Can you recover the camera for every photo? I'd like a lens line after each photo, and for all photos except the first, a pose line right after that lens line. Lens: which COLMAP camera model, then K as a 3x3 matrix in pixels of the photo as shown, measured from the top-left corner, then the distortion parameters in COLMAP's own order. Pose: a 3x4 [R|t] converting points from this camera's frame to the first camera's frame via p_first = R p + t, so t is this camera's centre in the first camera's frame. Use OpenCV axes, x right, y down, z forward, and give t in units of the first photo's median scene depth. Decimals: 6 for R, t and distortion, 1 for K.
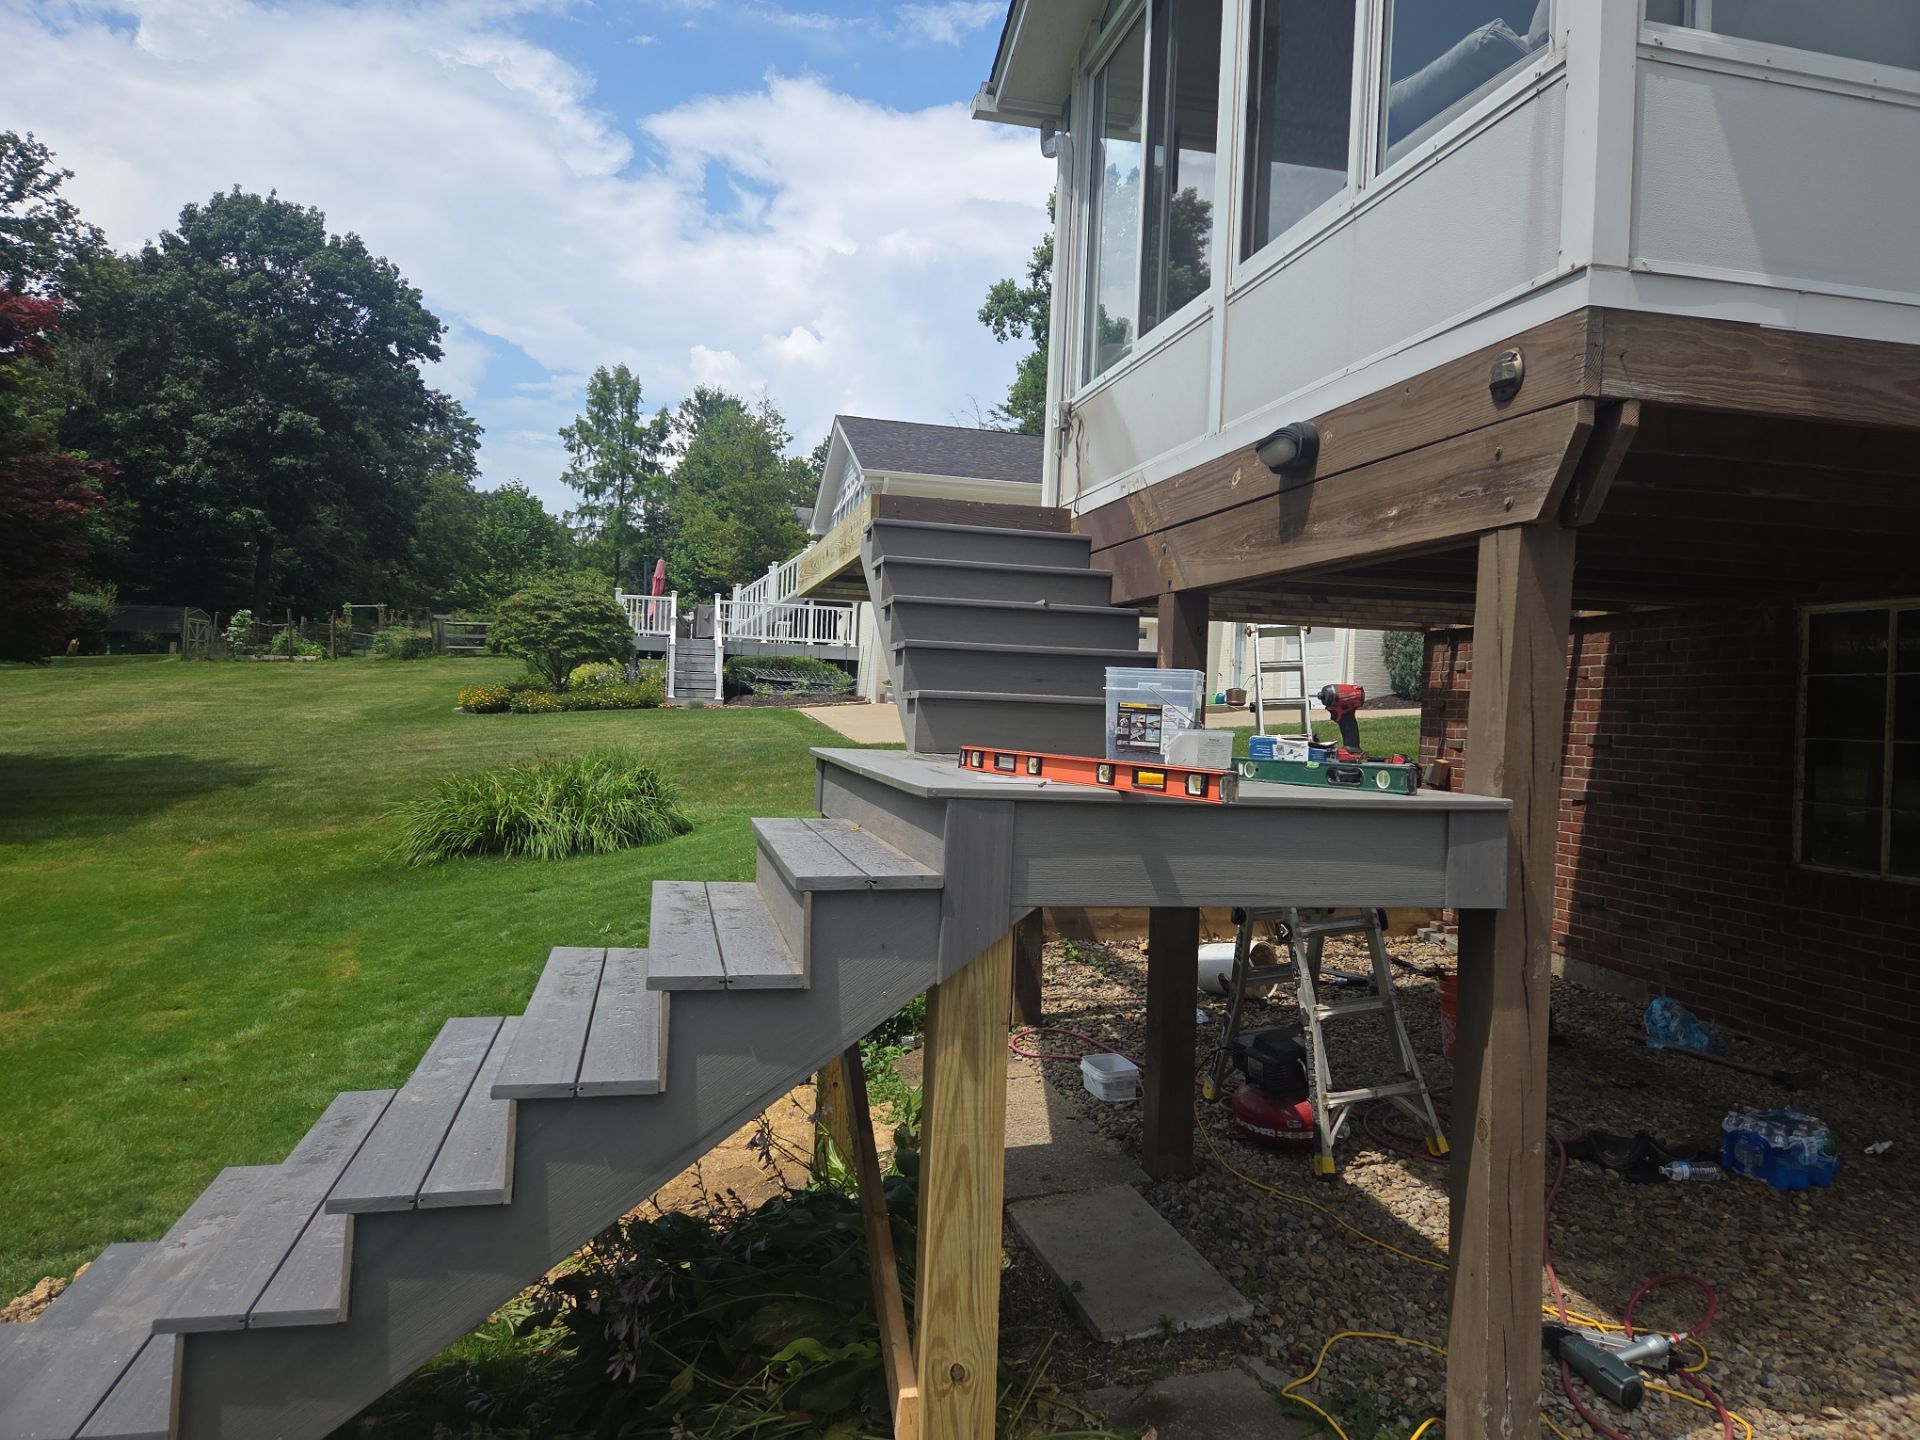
lens RADIAL K [[1279.1, 0, 955.4], [0, 1279.1, 701.0], [0, 0, 1]] dist [0.086625, -0.075839]
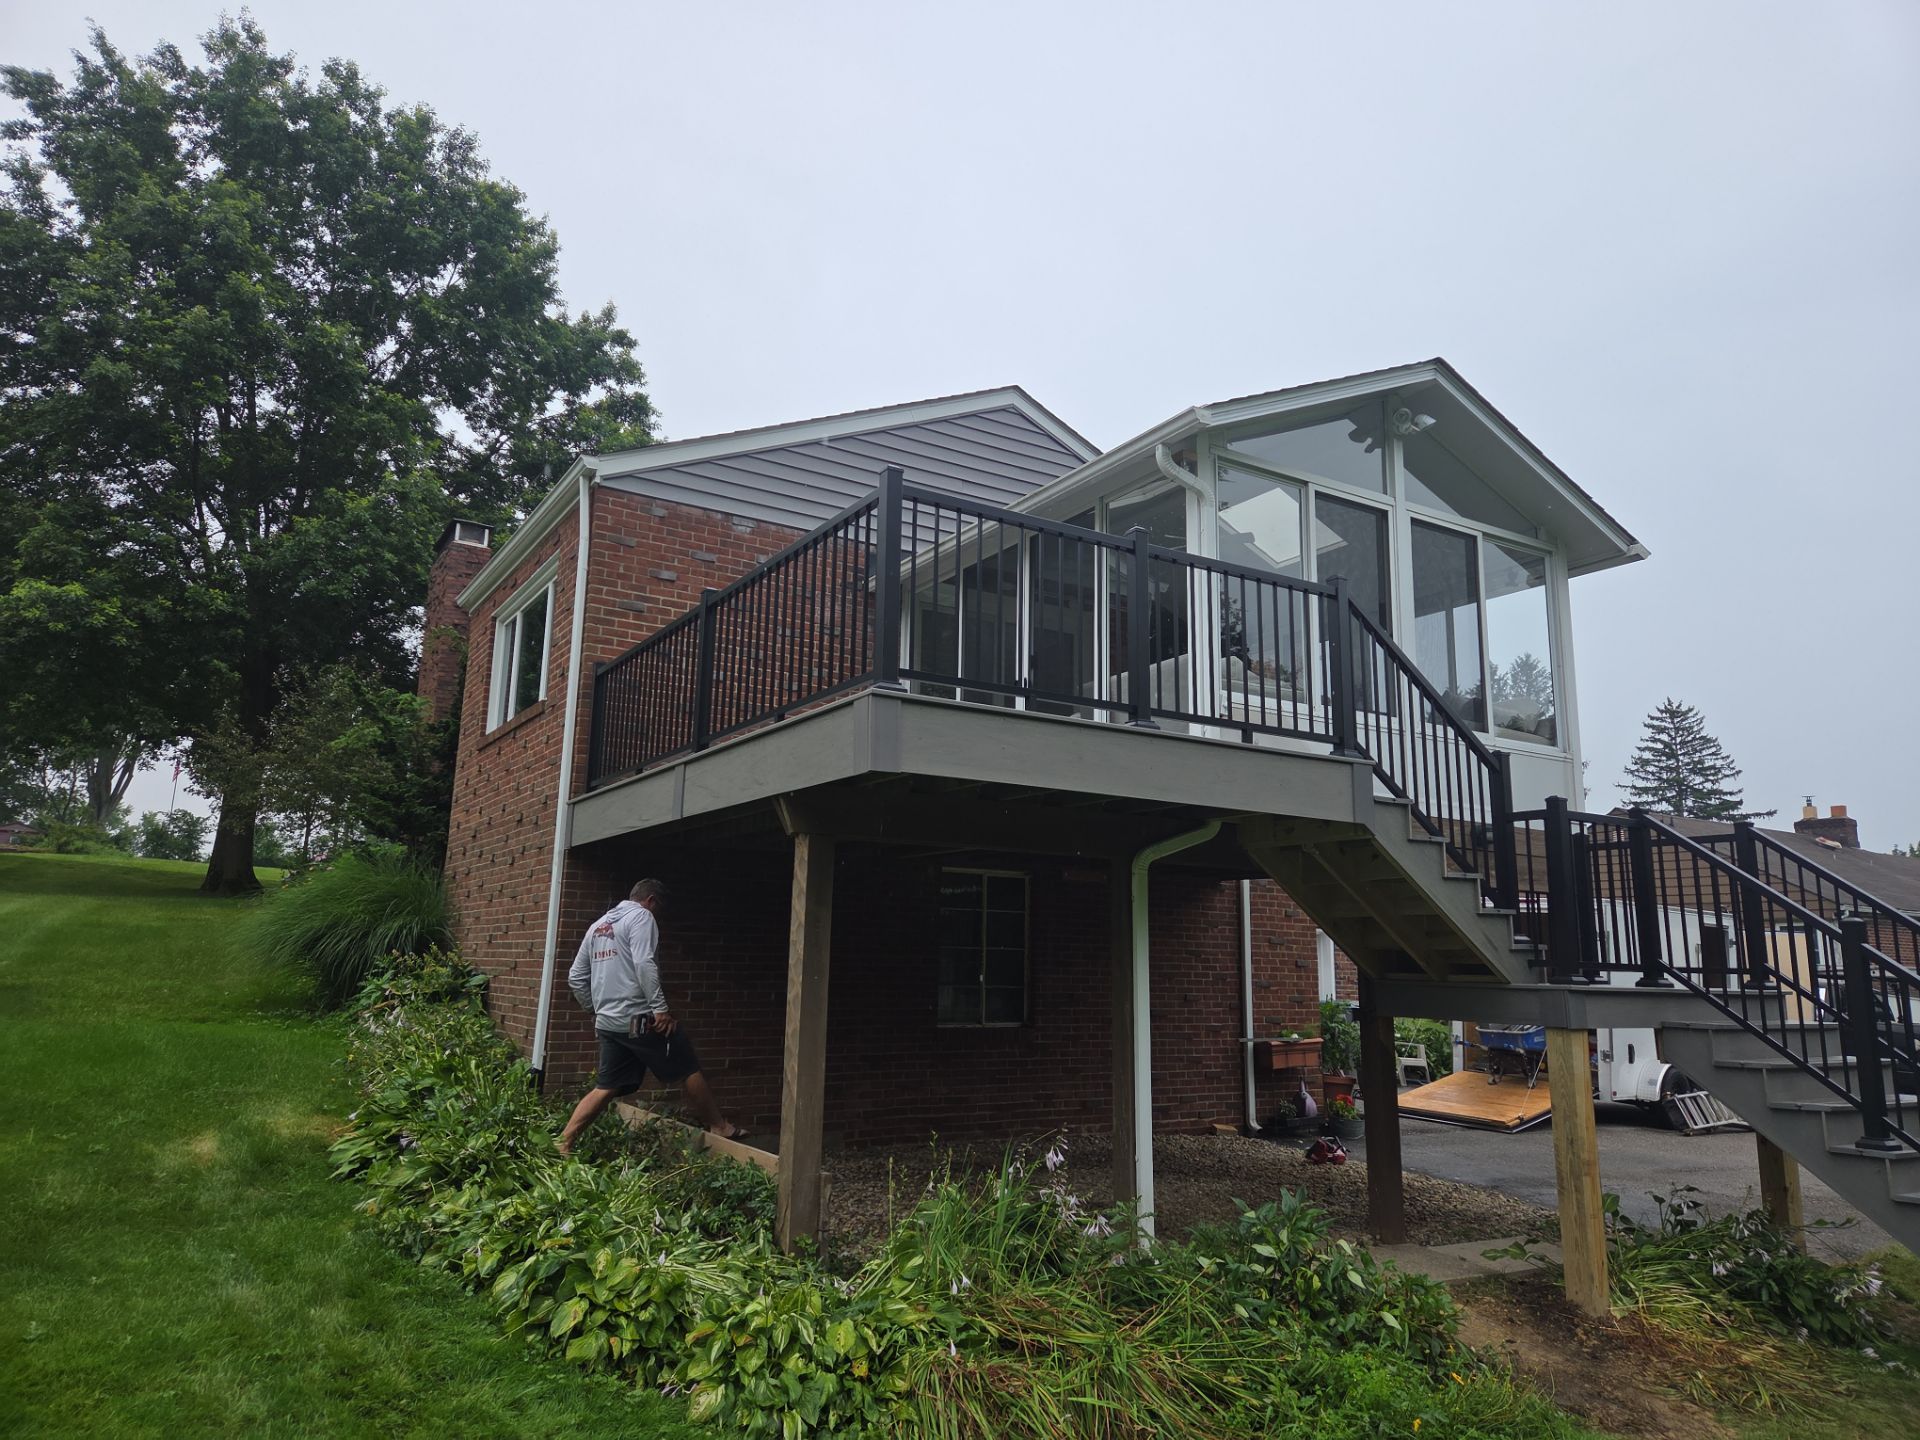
lens RADIAL K [[1278.5, 0, 968.5], [0, 1278.5, 711.8], [0, 0, 1]] dist [0.087581, -0.077500]
pose [[-0.314890, 0.142618, 0.938352, -0.922109], [-0.037734, 0.985983, -0.162520, -0.002453], [-0.948378, -0.086583, -0.305095, 1.467146]]
